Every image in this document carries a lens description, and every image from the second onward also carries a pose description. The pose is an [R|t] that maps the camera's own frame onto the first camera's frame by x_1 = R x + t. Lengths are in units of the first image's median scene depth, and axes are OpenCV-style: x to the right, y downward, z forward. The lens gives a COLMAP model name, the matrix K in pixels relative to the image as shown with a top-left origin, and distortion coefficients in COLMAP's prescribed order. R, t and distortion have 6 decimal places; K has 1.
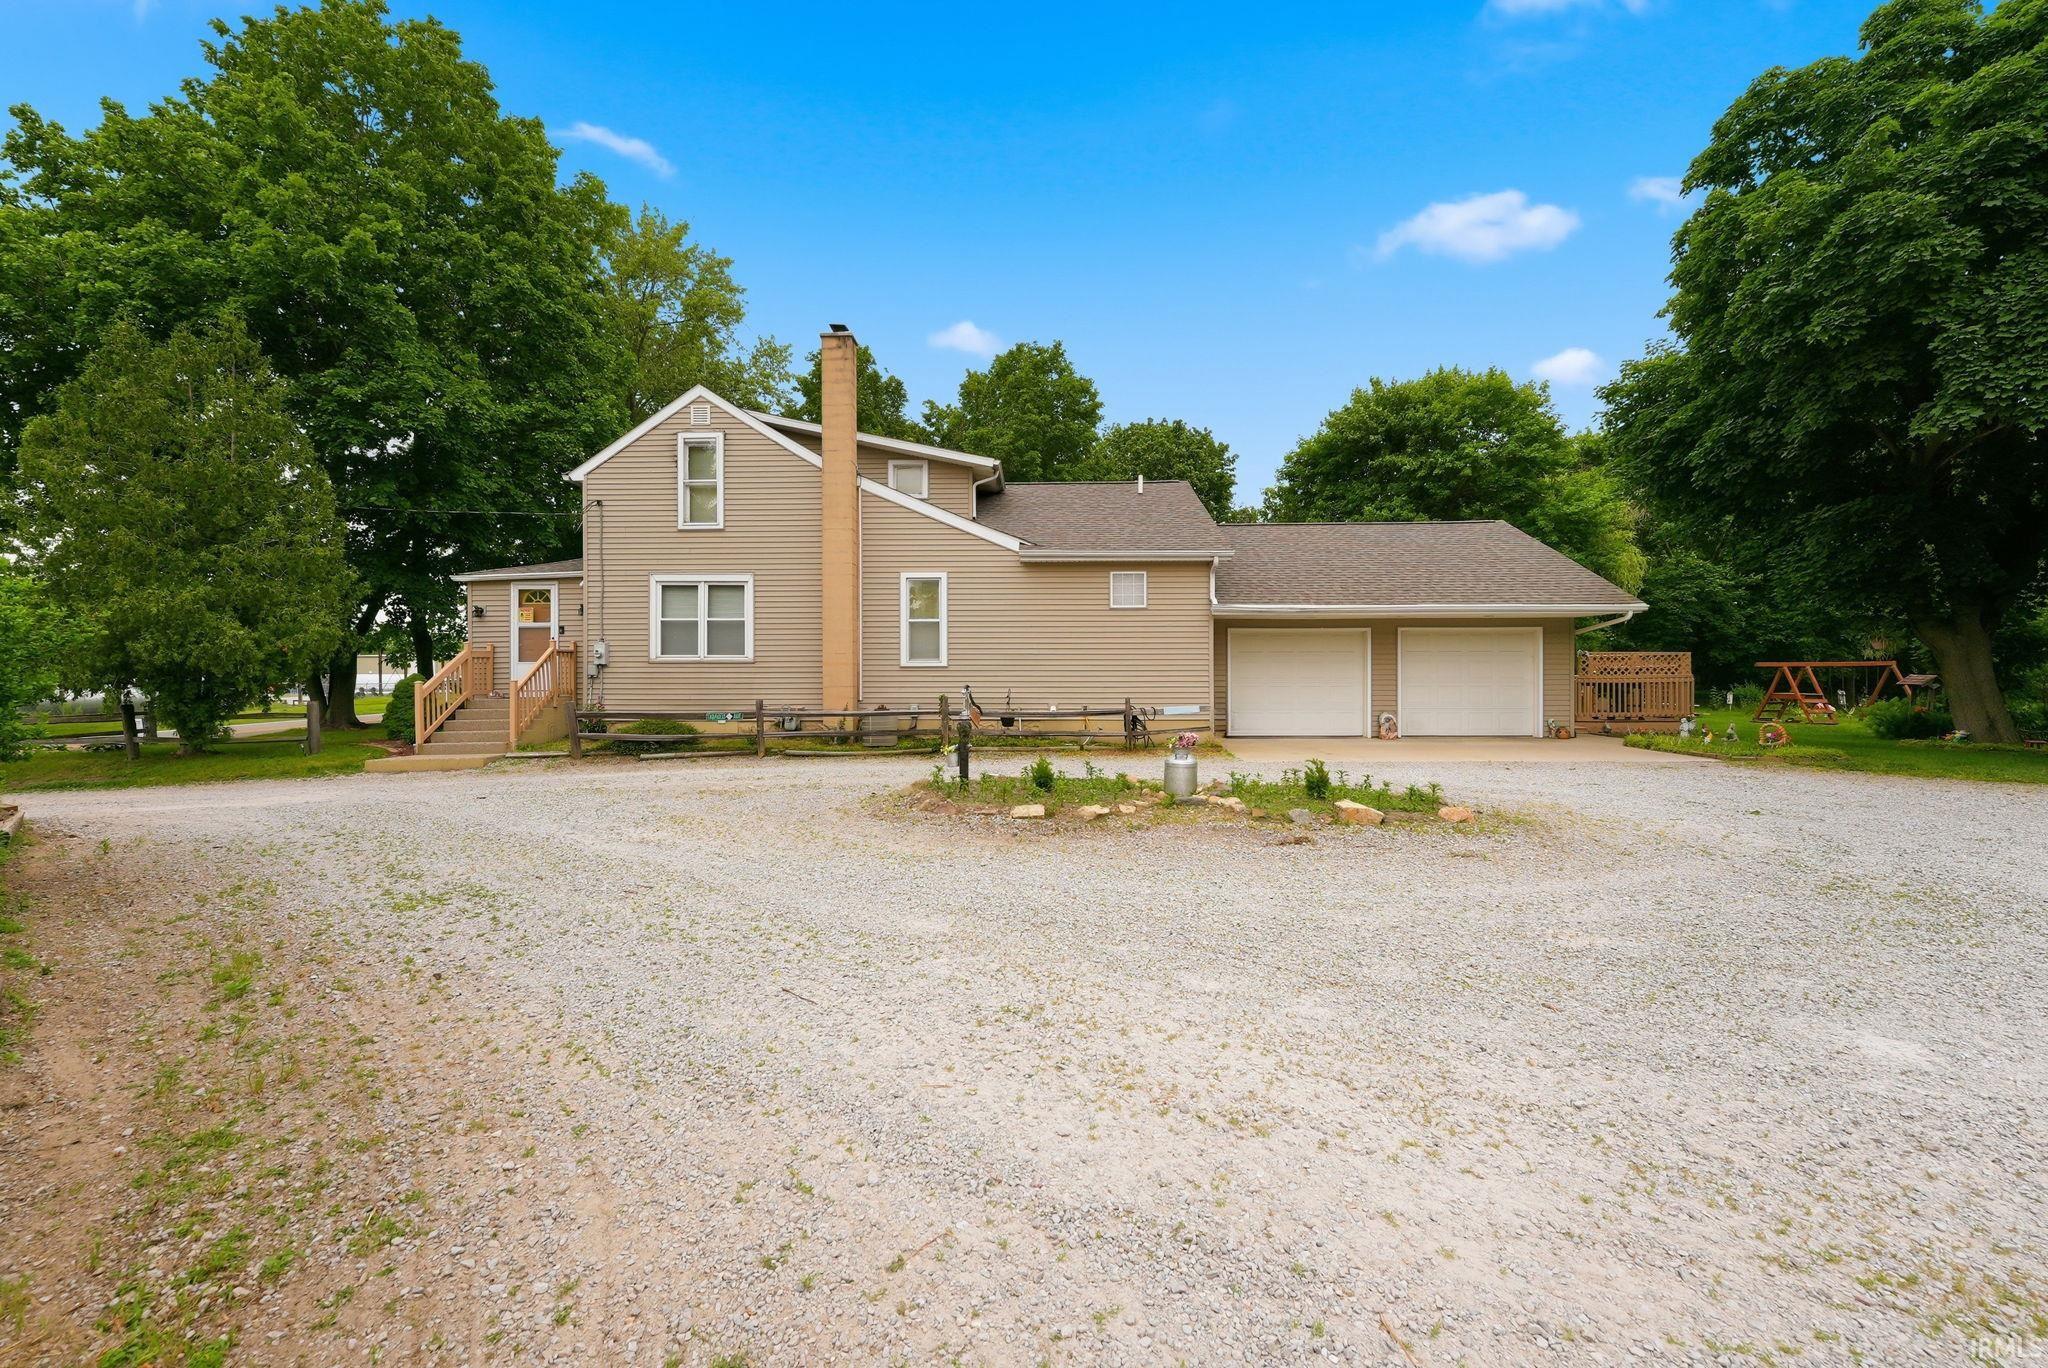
lens RADIAL K [[837.4, 0, 1017.8], [0, 837.4, 673.6], [0, 0, 1]] dist [0.001123, 0.000719]
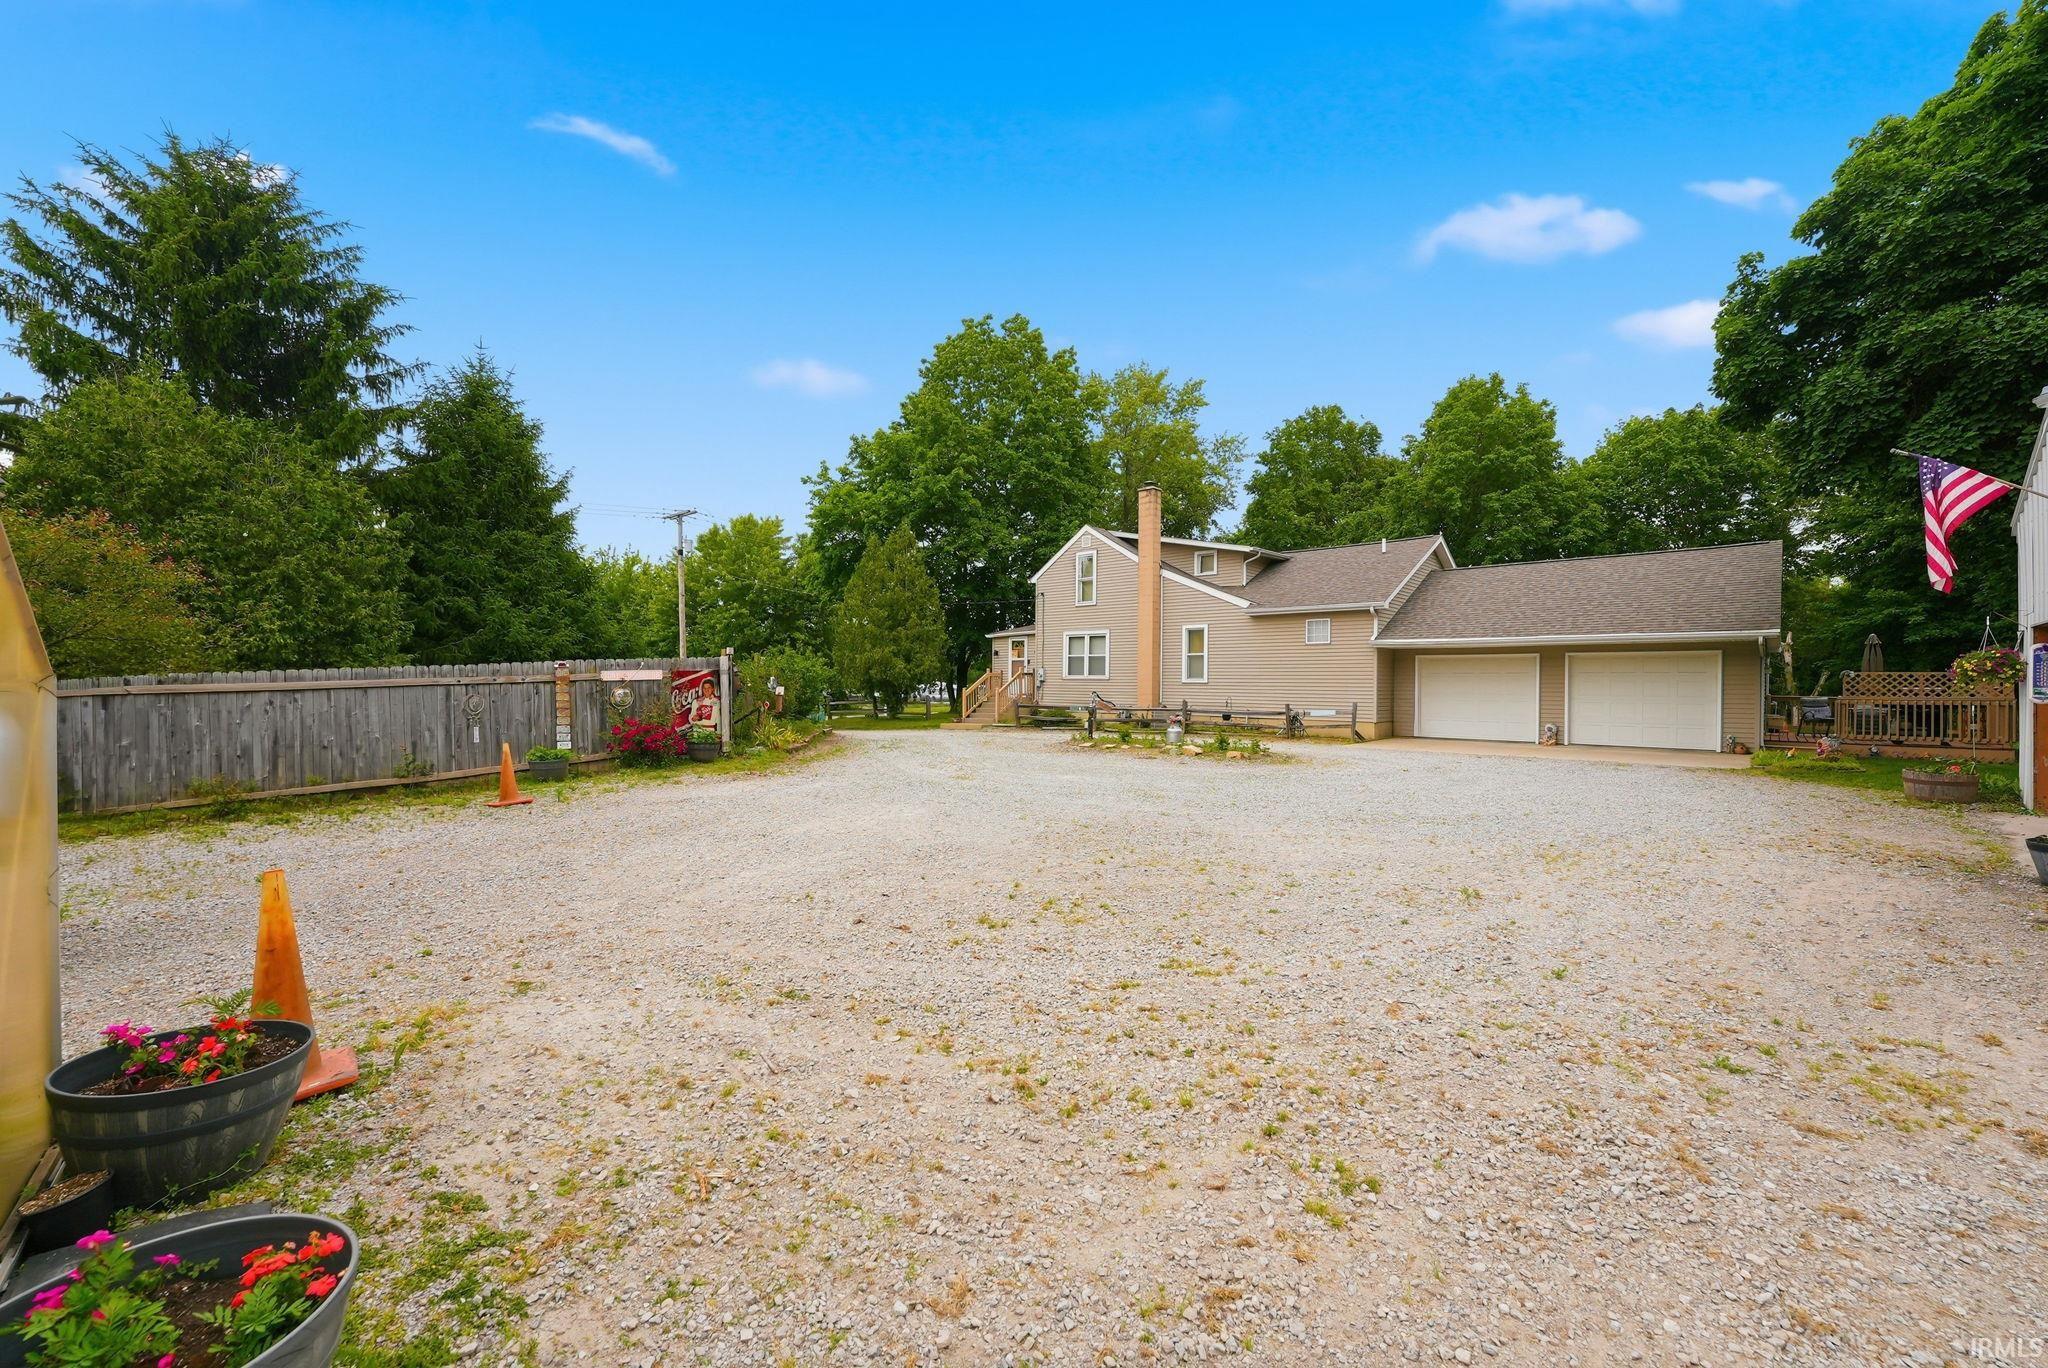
lens RADIAL K [[894.6, 0, 1024.0], [0, 894.6, 684.0], [0, 0, 1]] dist [0.015360, 0.000100]
pose [[0.750761, 0.008223, -0.660523, 0.787533], [-0.010248, 0.999947, 0.000801, -0.003817], [0.660495, 0.006167, 0.750805, -0.524522]]
